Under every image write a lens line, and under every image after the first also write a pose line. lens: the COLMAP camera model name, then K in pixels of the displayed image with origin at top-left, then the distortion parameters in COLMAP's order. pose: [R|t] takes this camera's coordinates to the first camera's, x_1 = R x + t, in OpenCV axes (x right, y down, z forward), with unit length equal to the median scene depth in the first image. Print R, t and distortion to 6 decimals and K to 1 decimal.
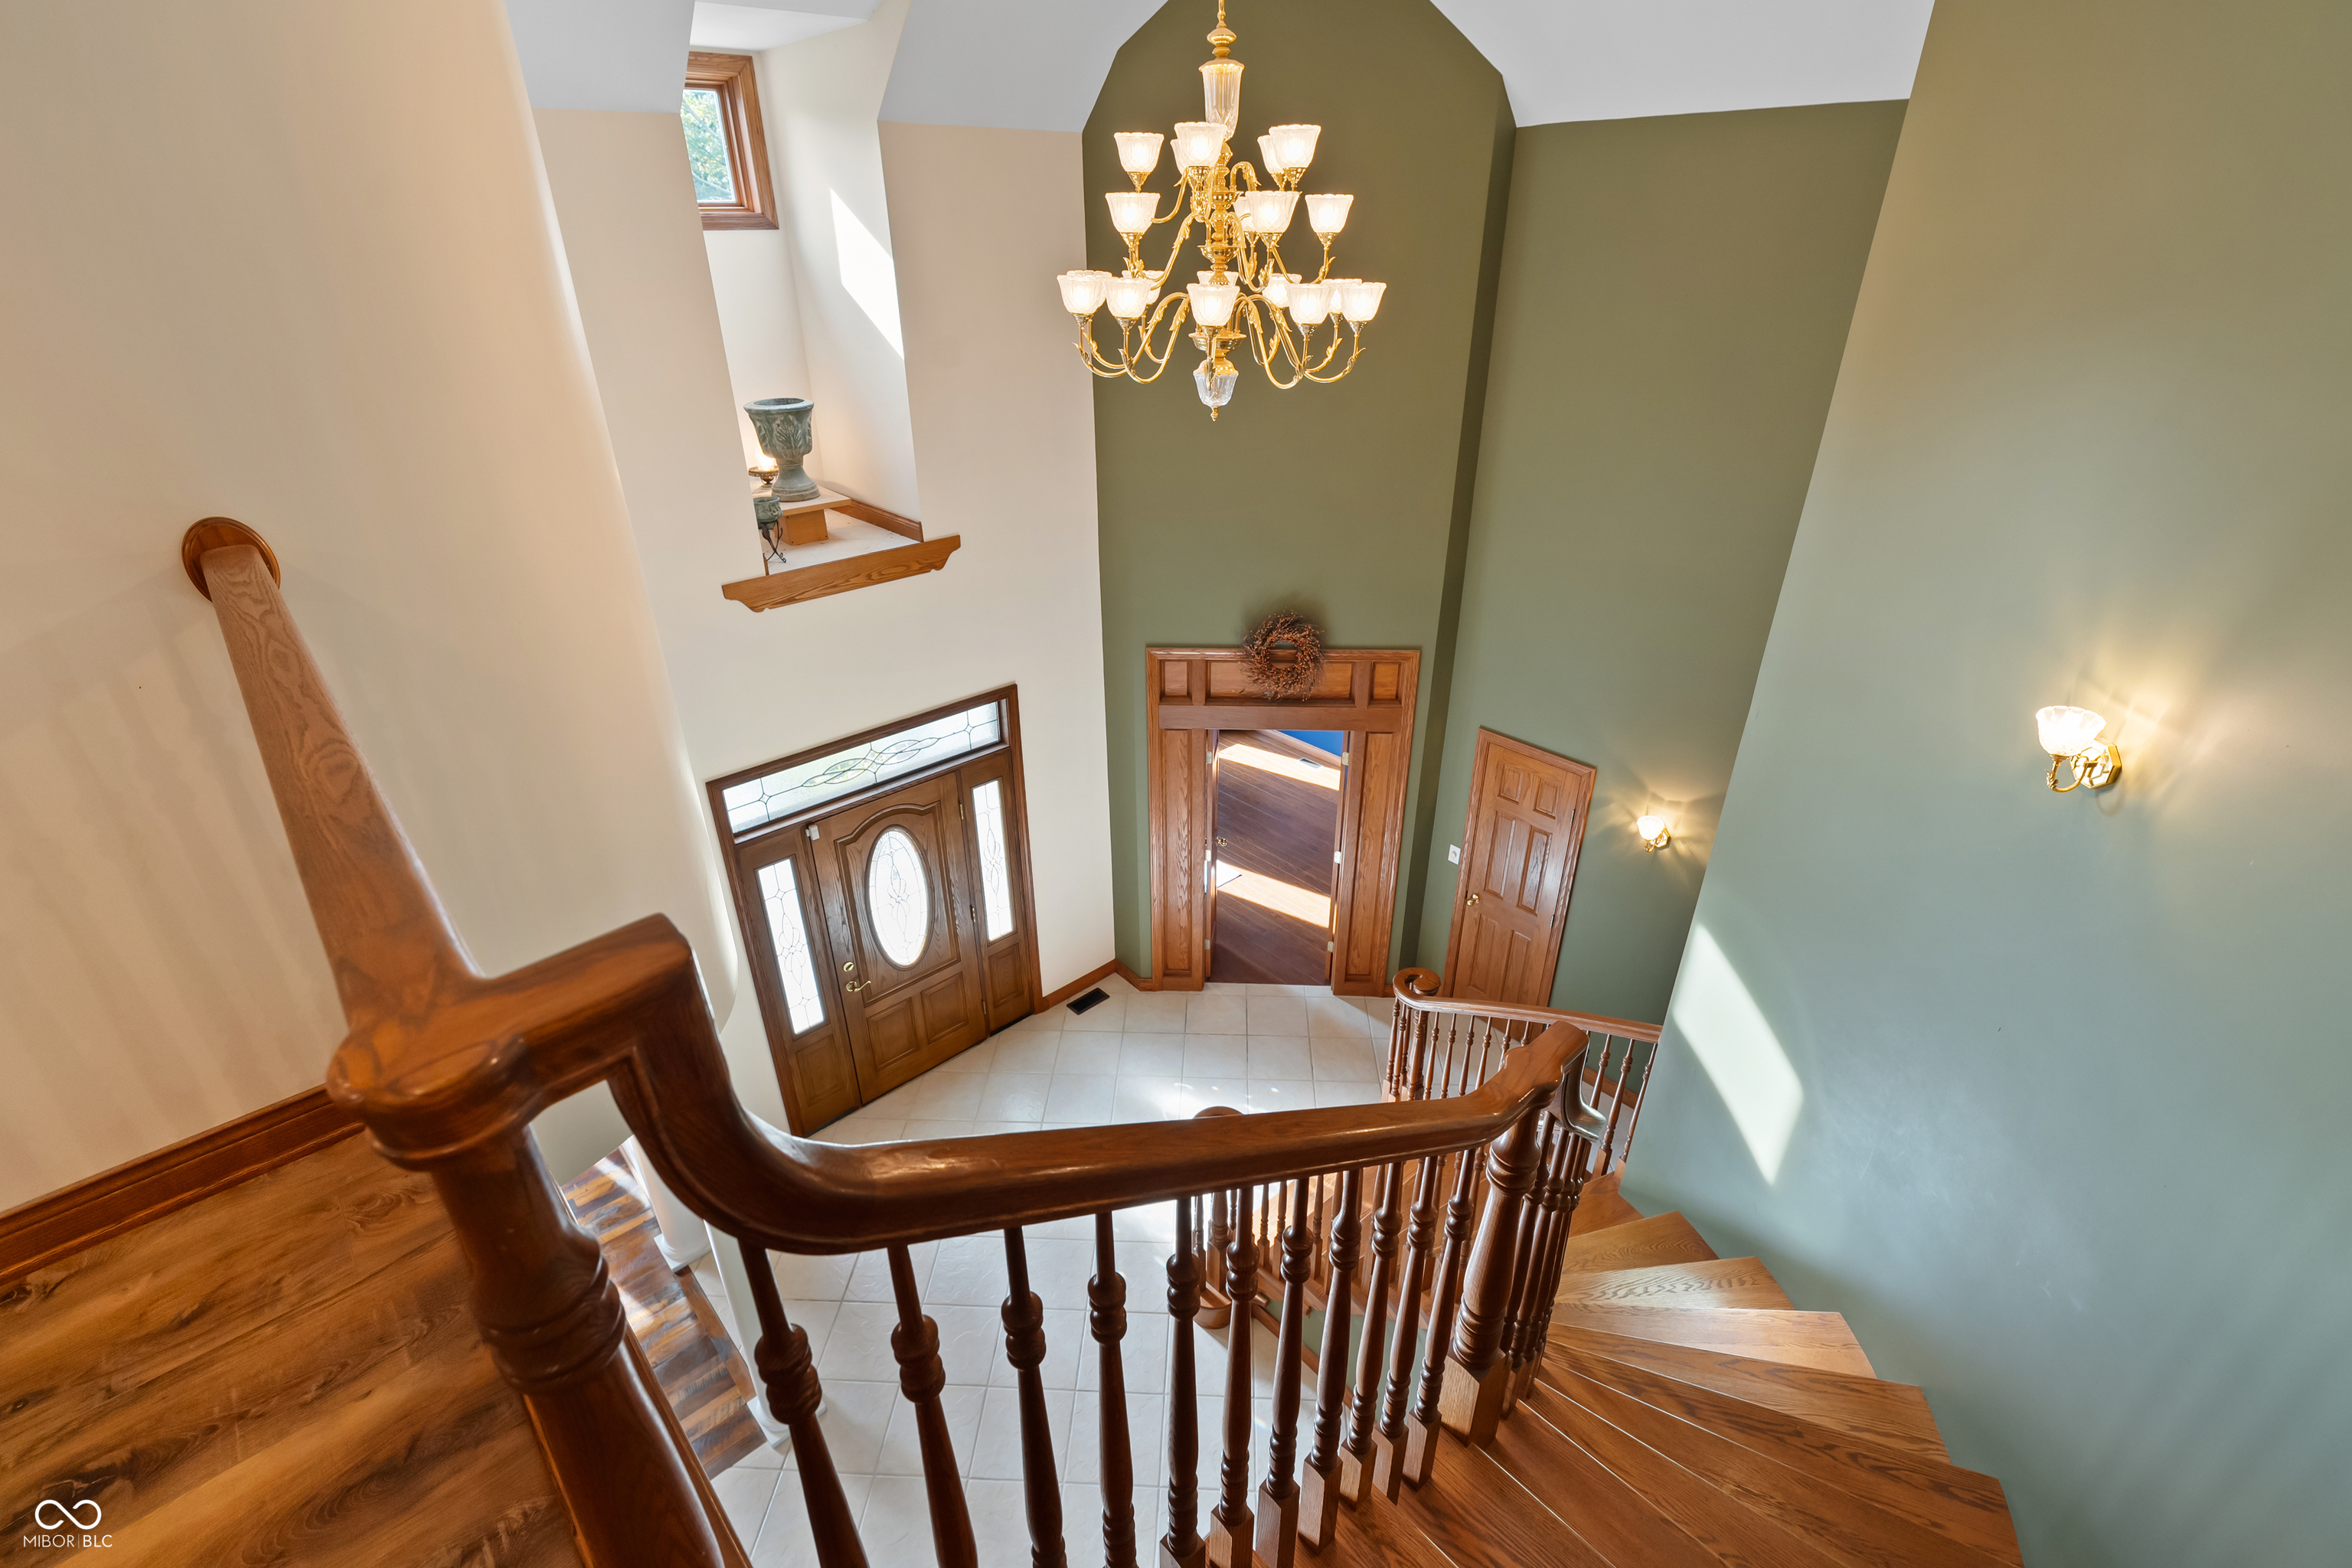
lens RADIAL K [[1061.6, 0, 1174.0], [0, 1061.6, 786.4], [0, 0, 1]] dist [-0.000639, -0.000011]
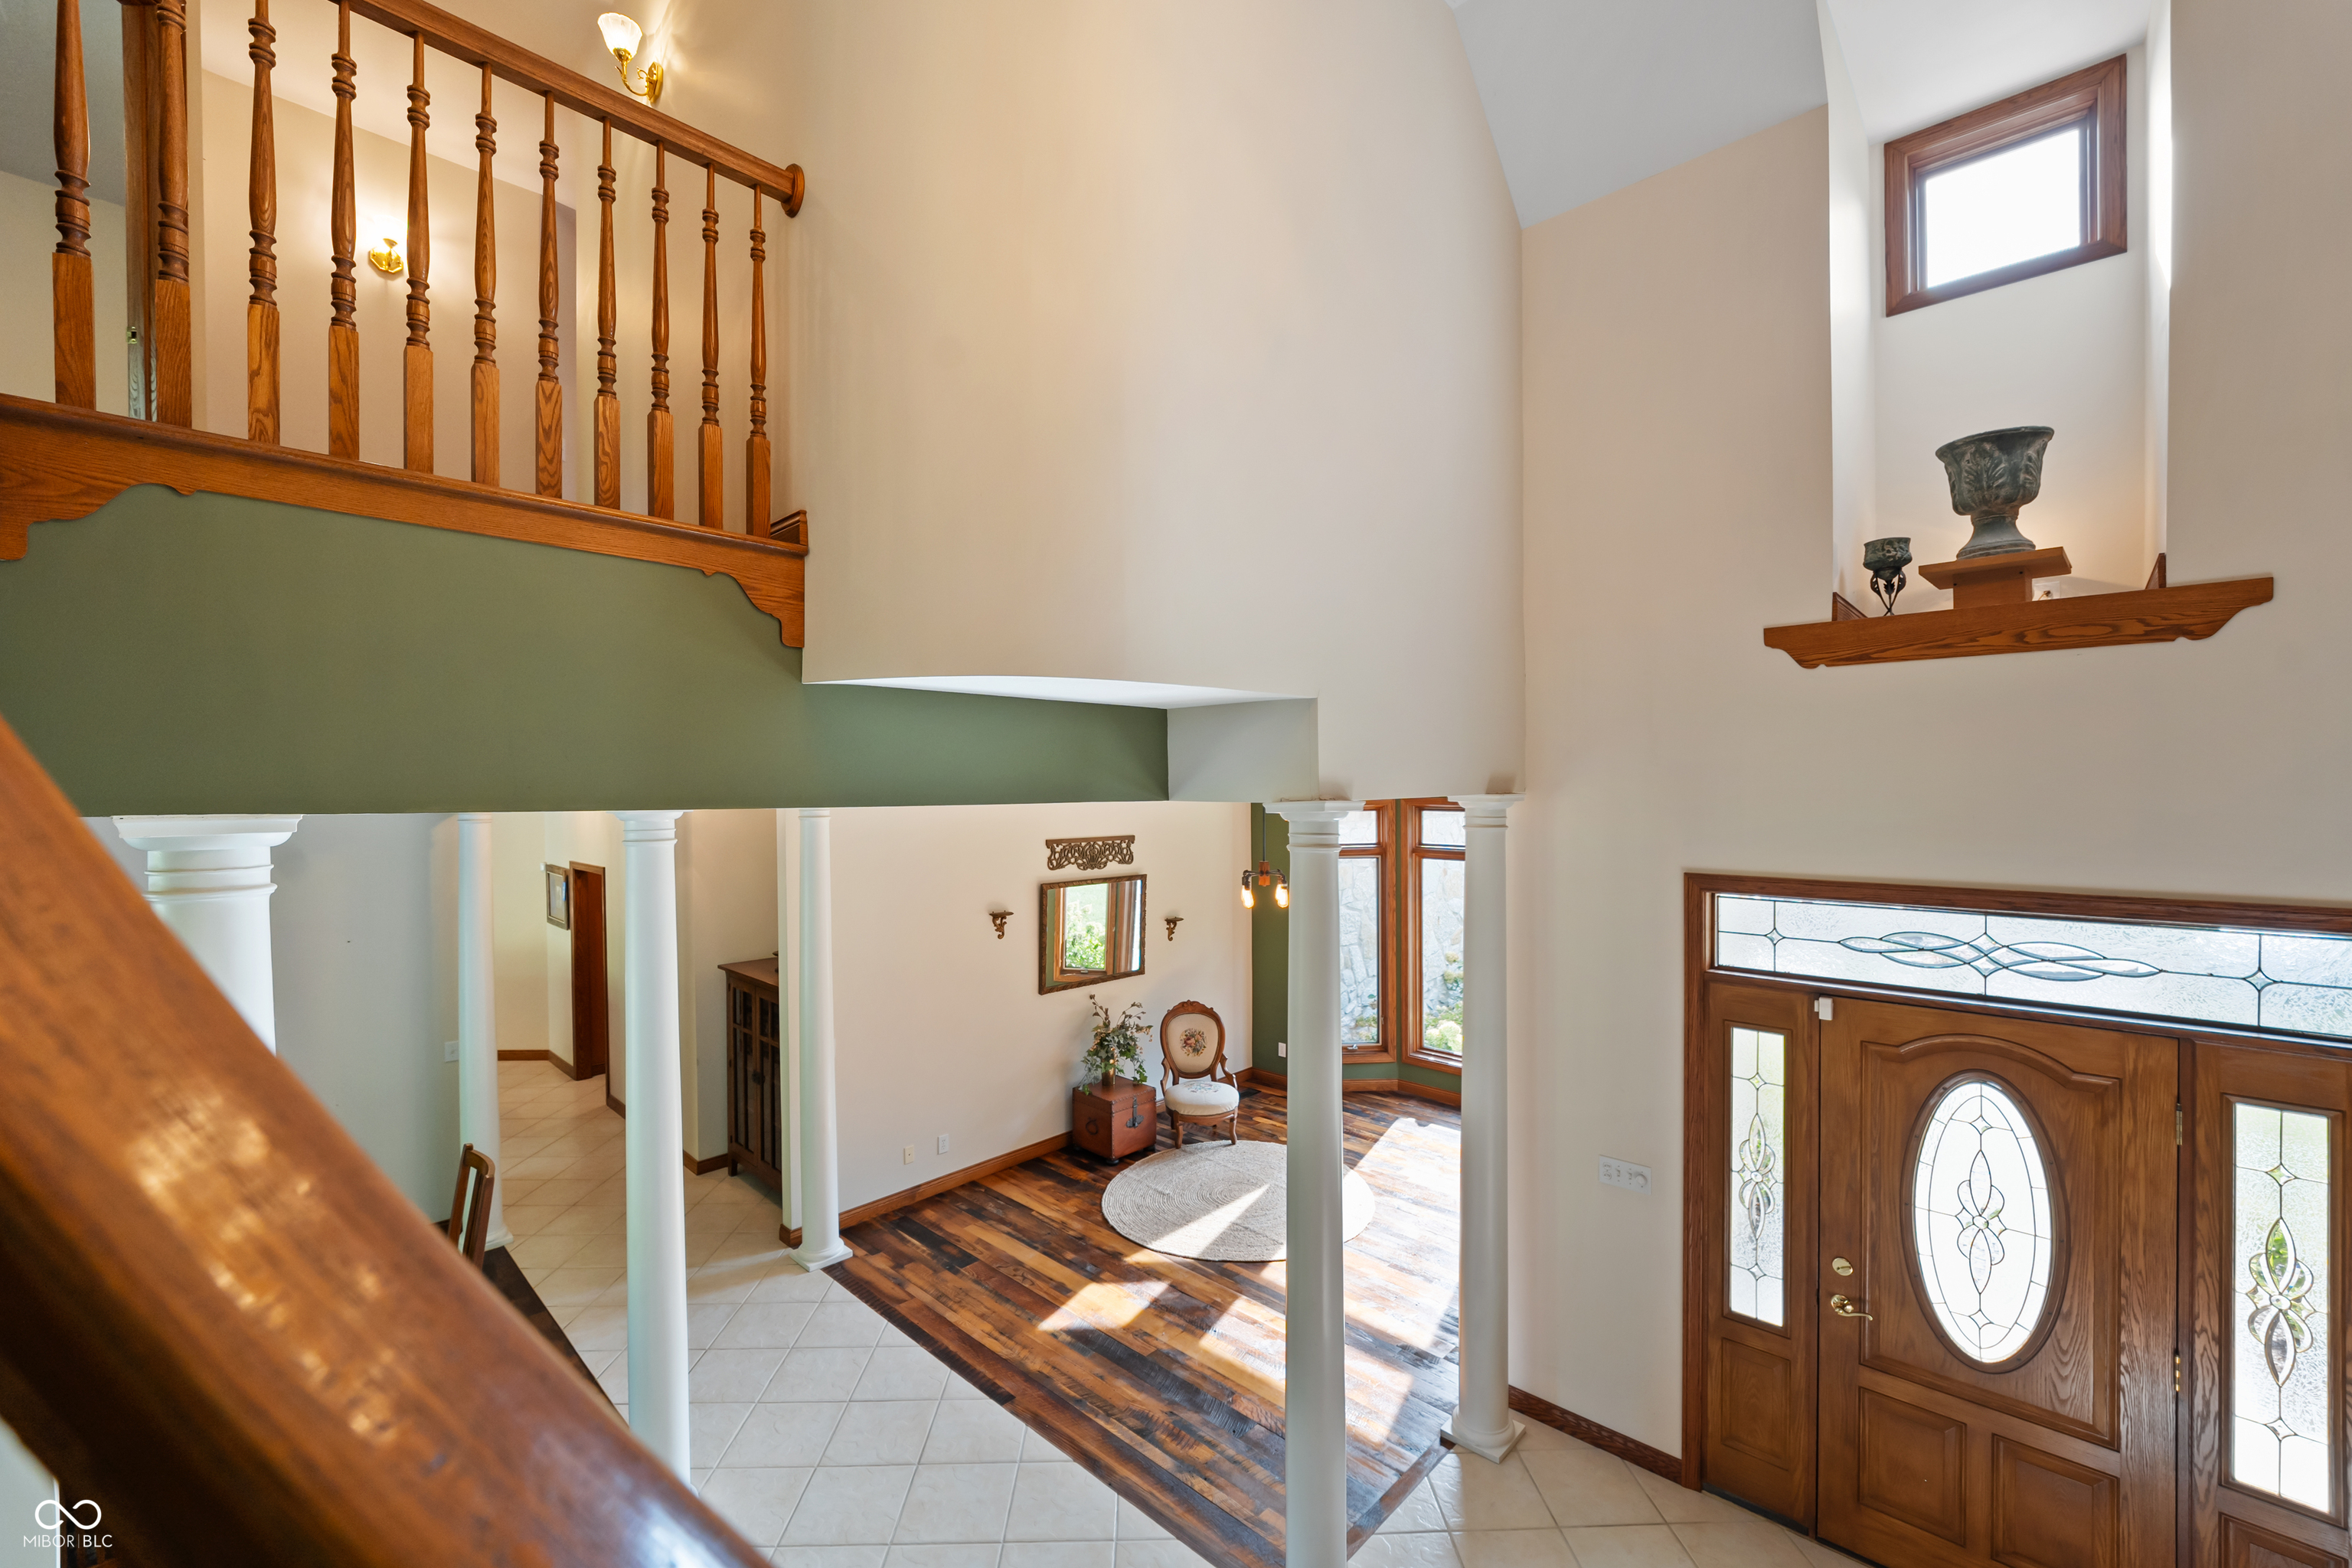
lens RADIAL K [[954.6, 0, 1179.0], [0, 954.6, 778.3], [0, 0, 1]] dist [-0.012906, 0.001462]
pose [[0.063904, 0.009008, -0.997915, 0.235527], [-0.461714, 0.886767, -0.021562, 0.116763], [0.884724, 0.462130, 0.060827, 0.530649]]
